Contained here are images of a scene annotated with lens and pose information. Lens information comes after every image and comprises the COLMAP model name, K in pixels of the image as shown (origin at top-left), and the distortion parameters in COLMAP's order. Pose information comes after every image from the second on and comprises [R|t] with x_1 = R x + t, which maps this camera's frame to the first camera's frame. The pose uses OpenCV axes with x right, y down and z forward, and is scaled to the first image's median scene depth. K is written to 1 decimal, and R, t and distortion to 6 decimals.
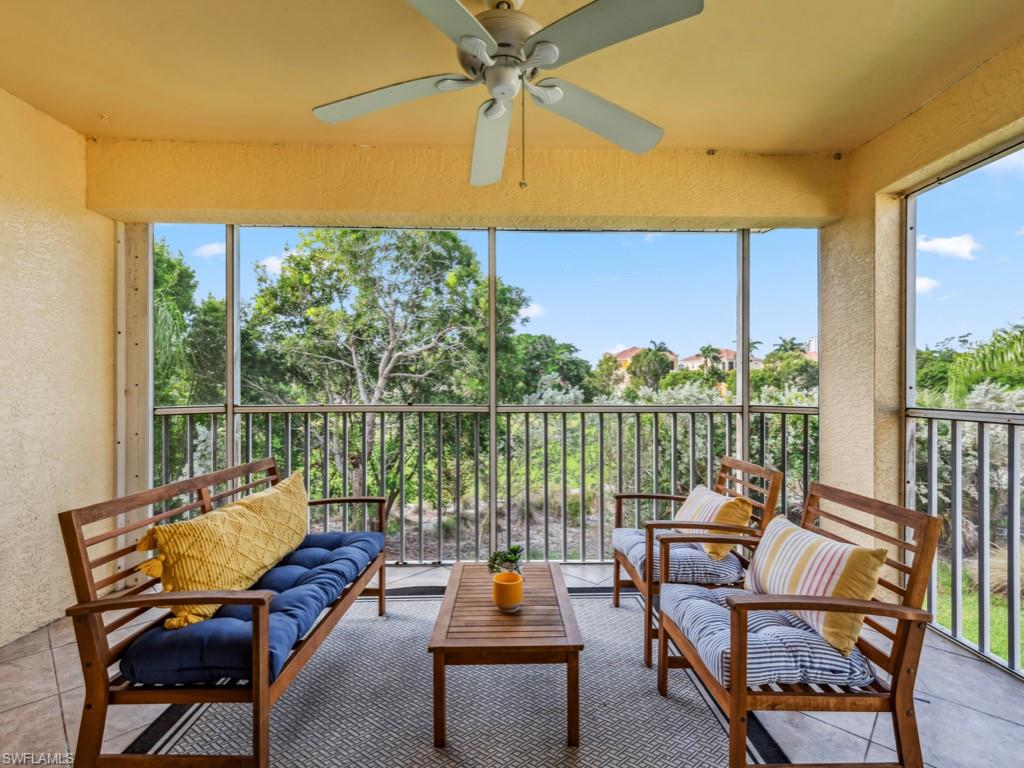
lens RADIAL K [[462.5, 0, 516.4], [0, 462.5, 380.3], [0, 0, 1]] dist [0.003291, 0.000034]
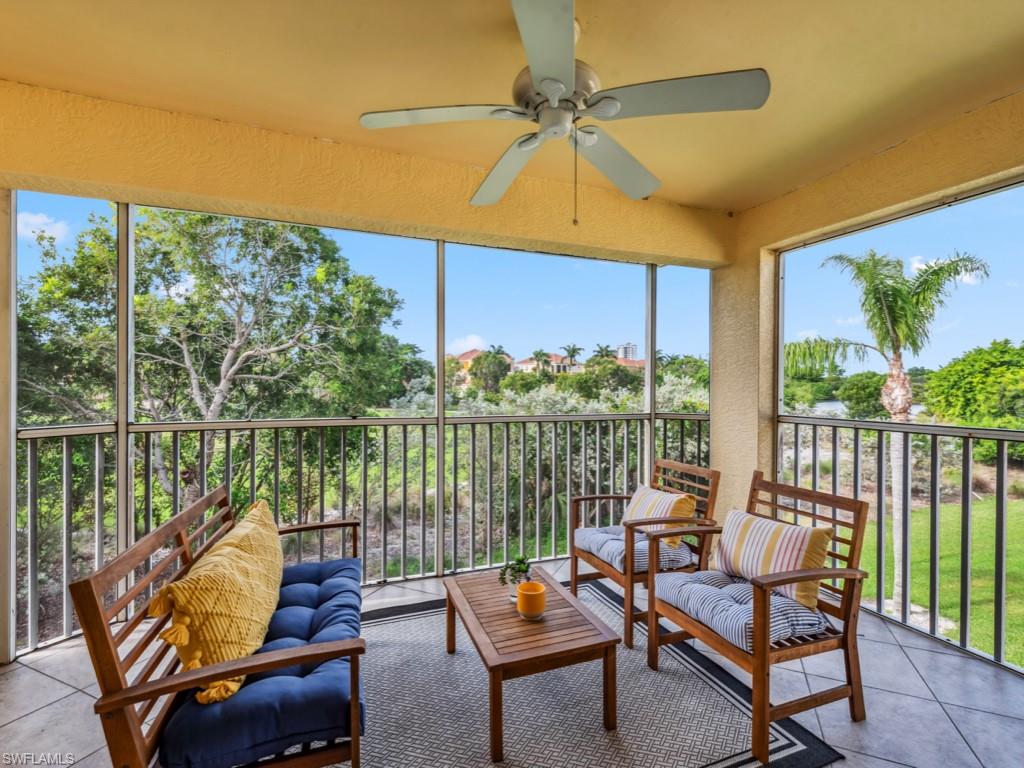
lens RADIAL K [[454.3, 0, 512.0], [0, 454.3, 384.0], [0, 0, 1]] dist [0.003935, 0.000143]
pose [[0.948067, 0.005286, 0.318026, -0.244060], [-0.007077, 0.999965, 0.004478, -0.026006], [-0.317992, -0.006496, 0.948071, 0.021229]]
